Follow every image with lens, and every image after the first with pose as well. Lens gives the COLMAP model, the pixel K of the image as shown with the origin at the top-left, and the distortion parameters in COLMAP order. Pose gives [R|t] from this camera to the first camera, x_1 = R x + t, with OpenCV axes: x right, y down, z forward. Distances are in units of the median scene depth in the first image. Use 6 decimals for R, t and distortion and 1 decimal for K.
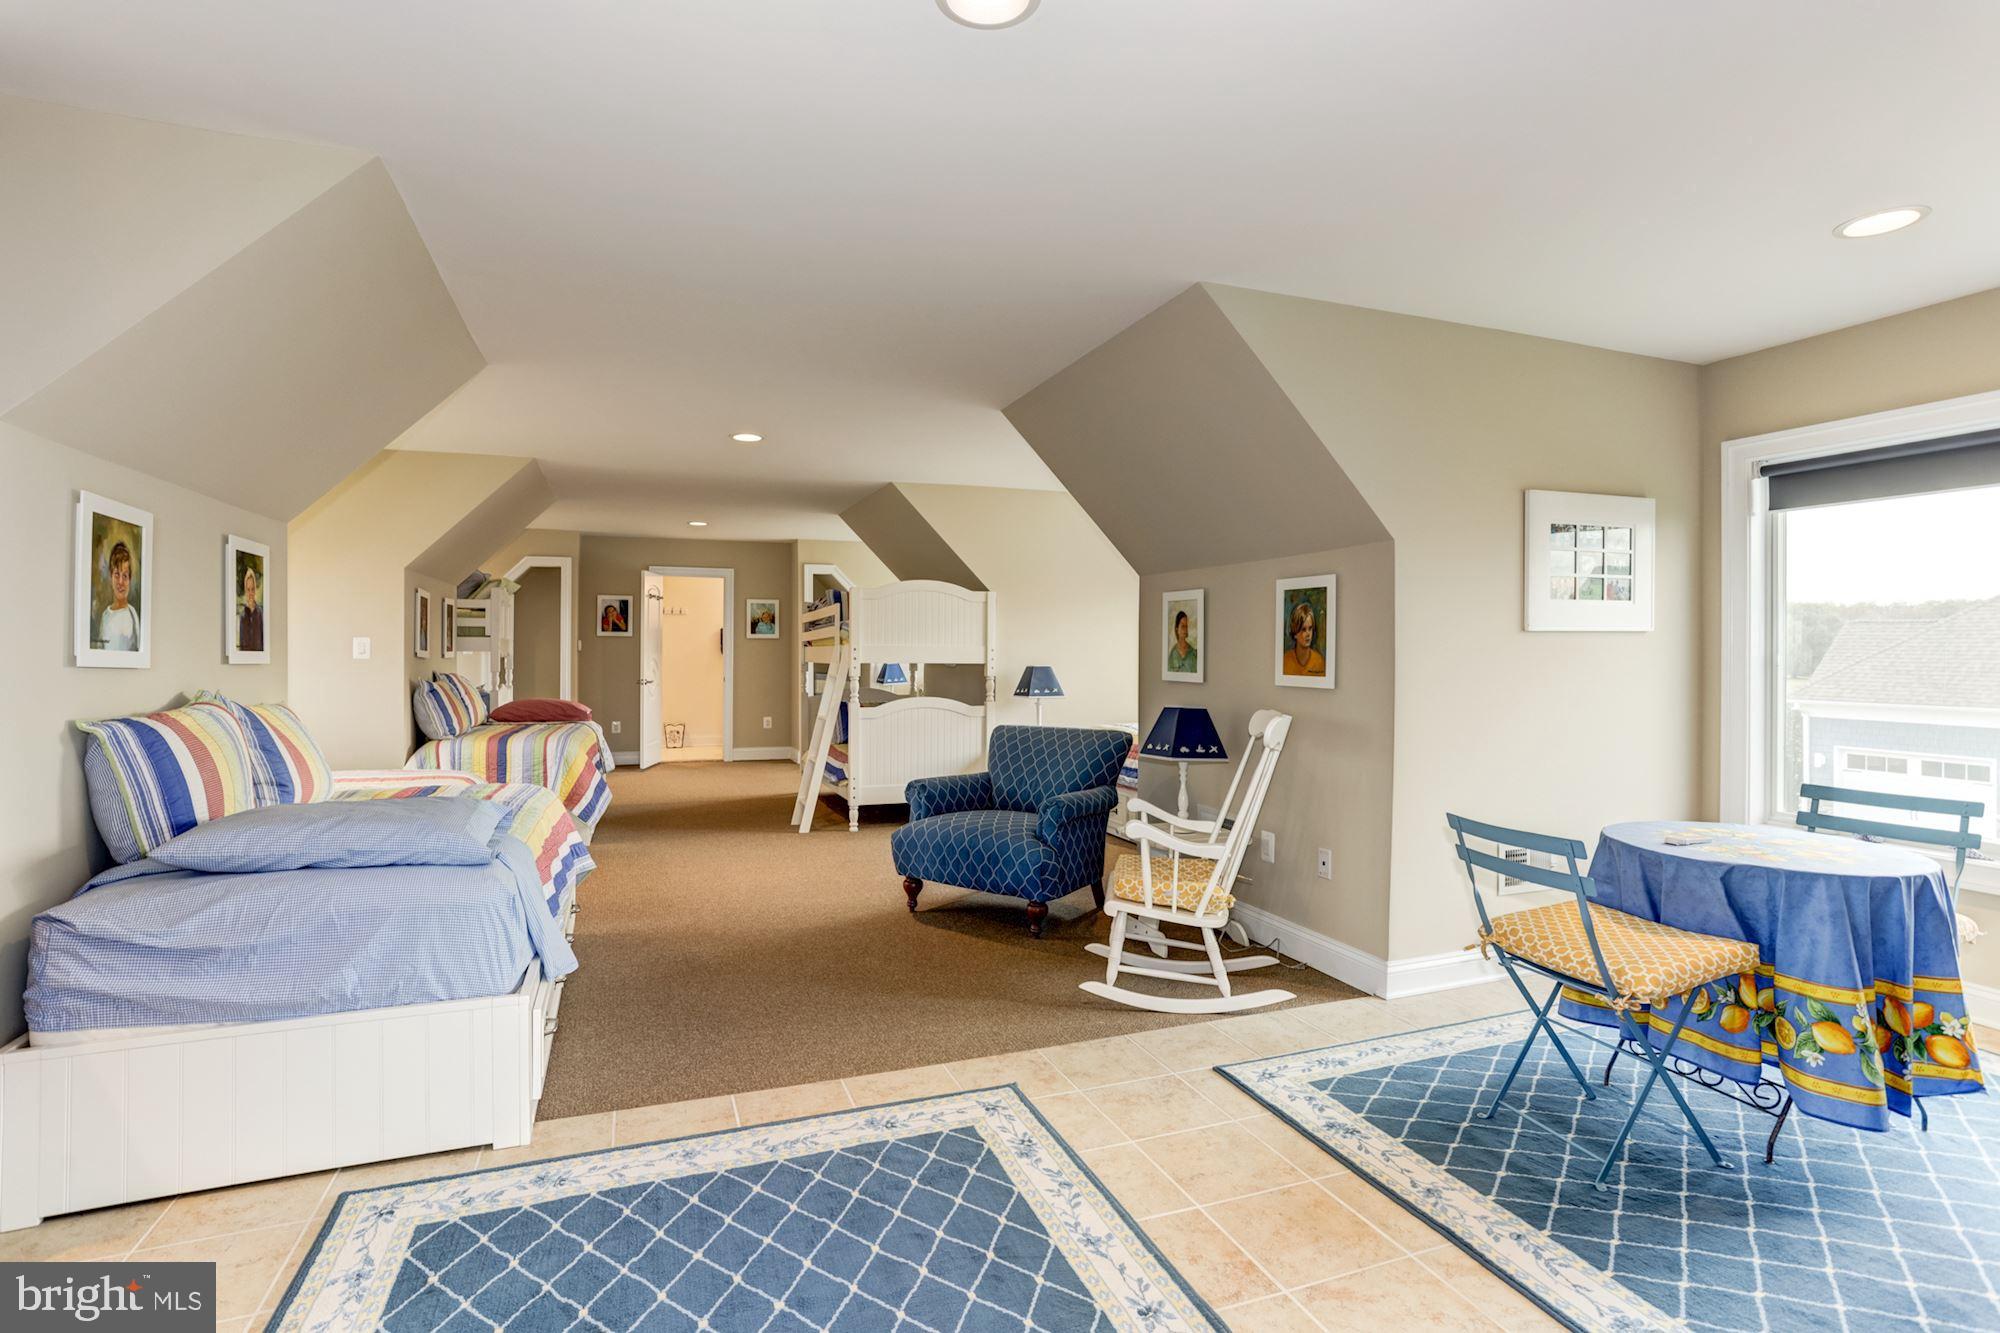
lens RADIAL K [[960.8, 0, 990.4], [0, 960.8, 646.6], [0, 0, 1]] dist [-0.060645, 0.030965]
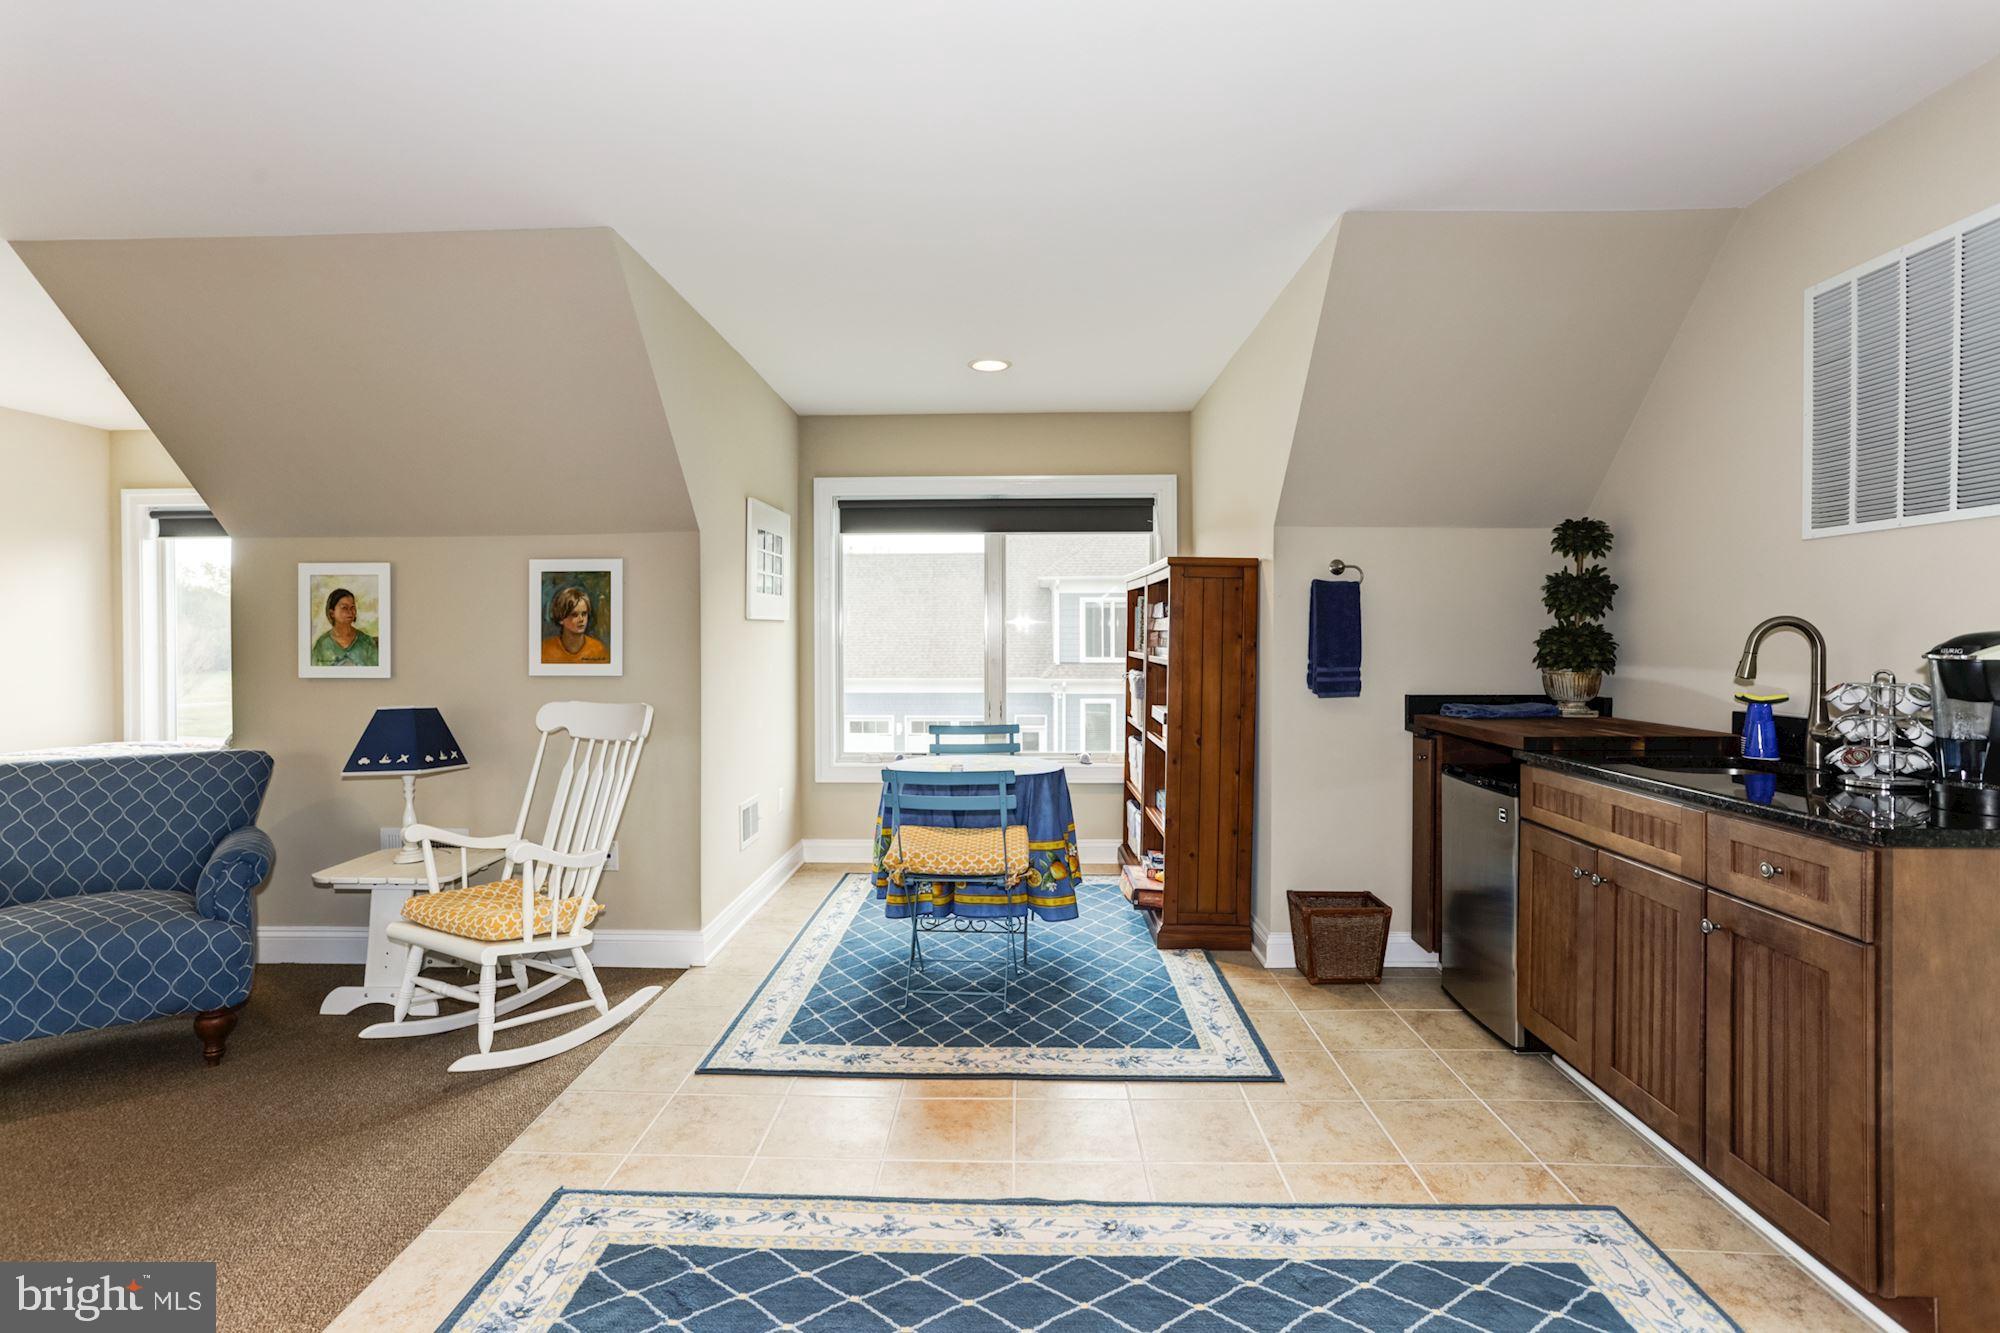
lens RADIAL K [[960.8, 0, 990.4], [0, 960.8, 646.6], [0, 0, 1]] dist [-0.060645, 0.030965]
pose [[0.378924, -0.013436, 0.925330, -0.499678], [0.002233, 0.999905, 0.013605, 0.002083], [-0.925425, -0.003089, 0.378918, 0.342992]]
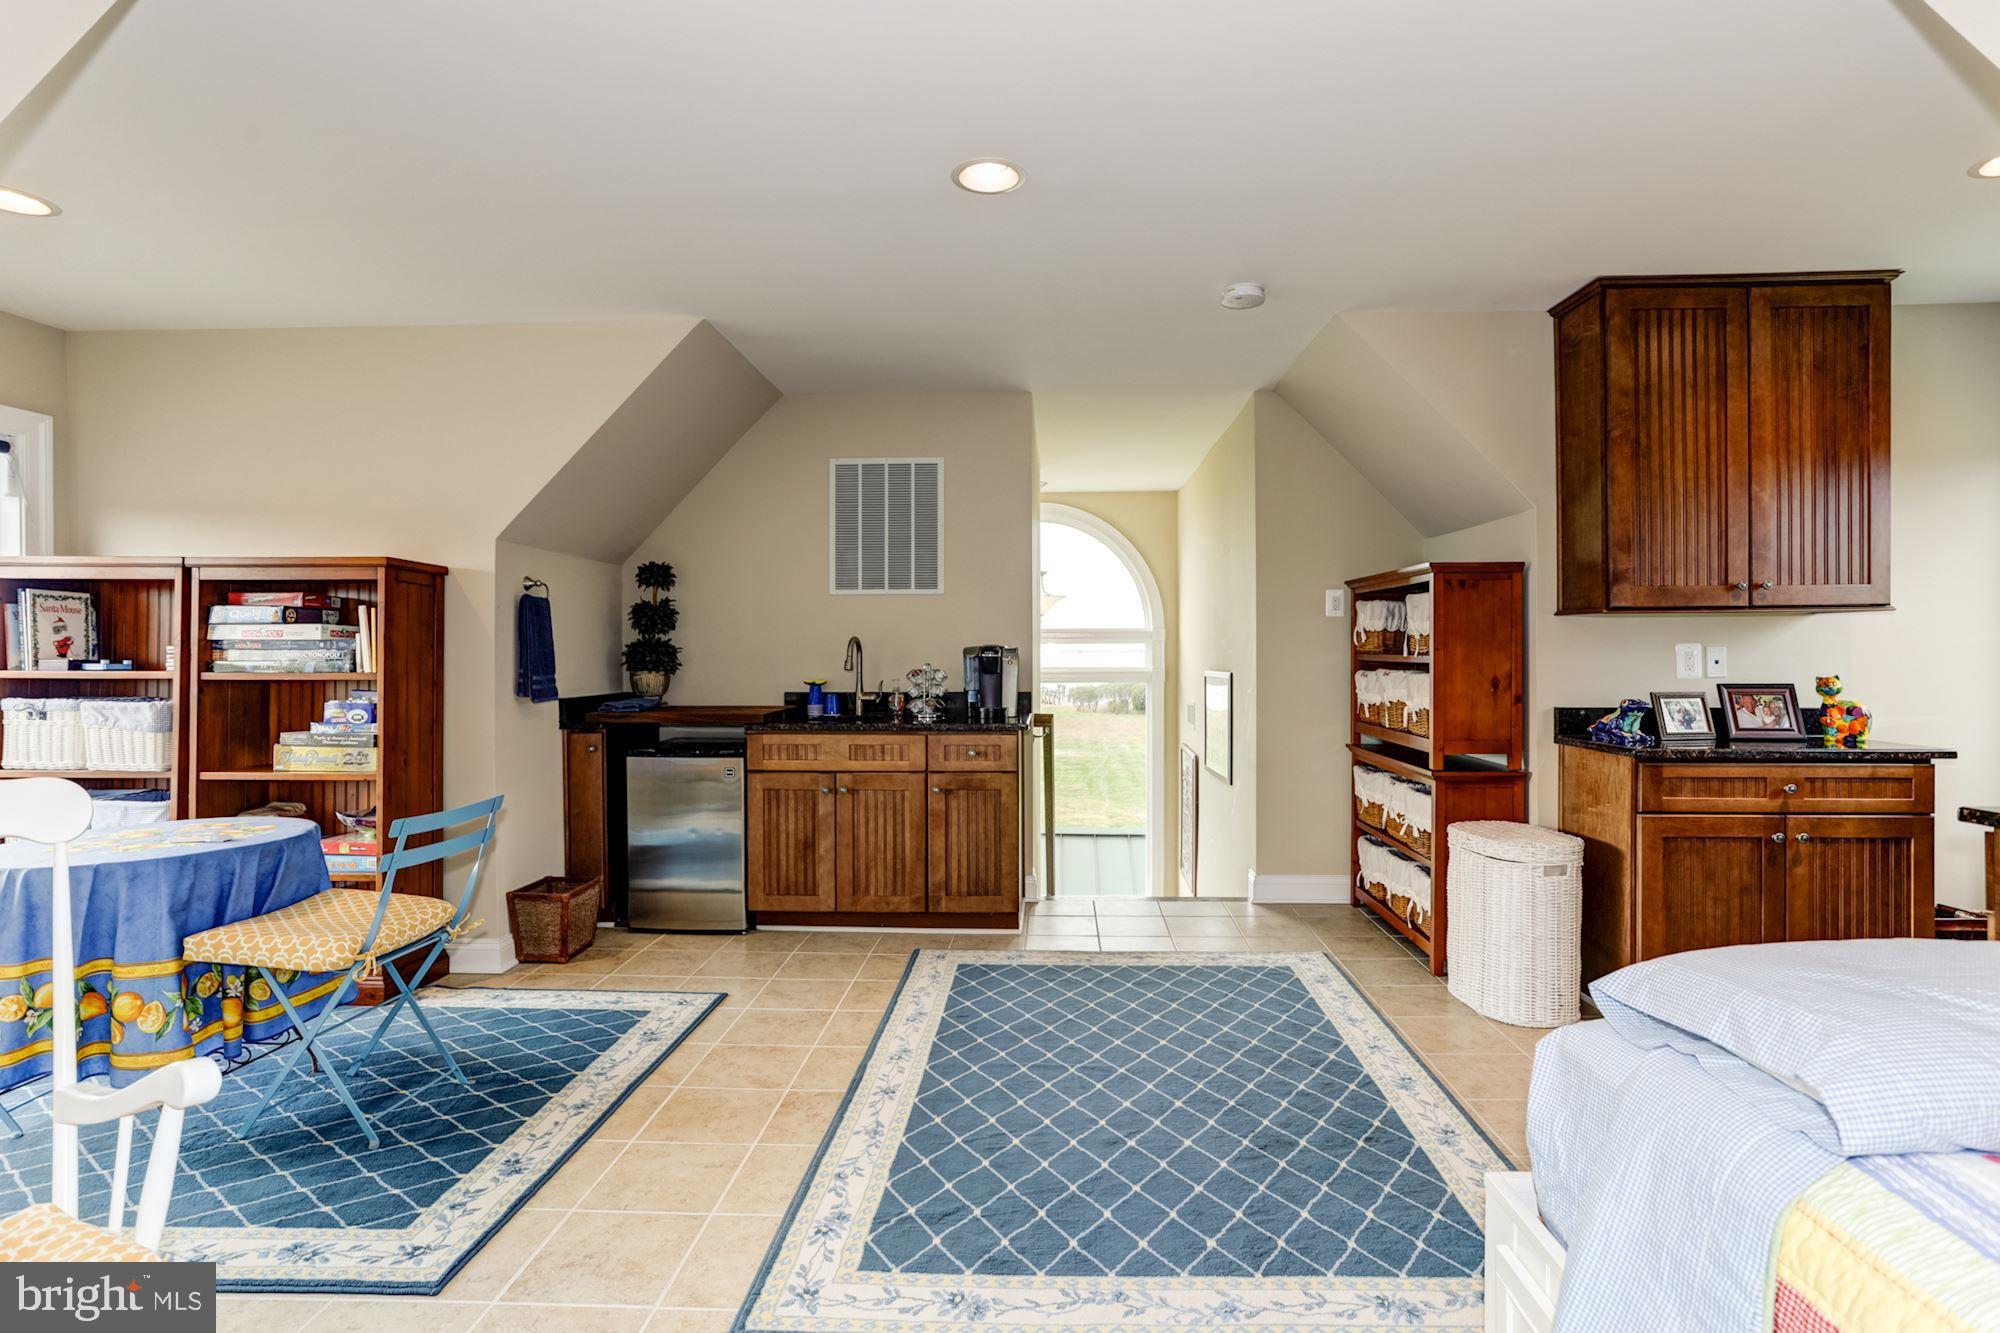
lens RADIAL K [[1005.2, 0, 1003.0], [0, 1005.2, 645.1], [0, 0, 1]] dist [-0.052548, 0.036981]
pose [[-0.918291, 0.001886, 0.395901, -0.358423], [-0.000105, 0.999987, -0.005007, 0.009770], [-0.395905, -0.004639, -0.918280, 1.377818]]
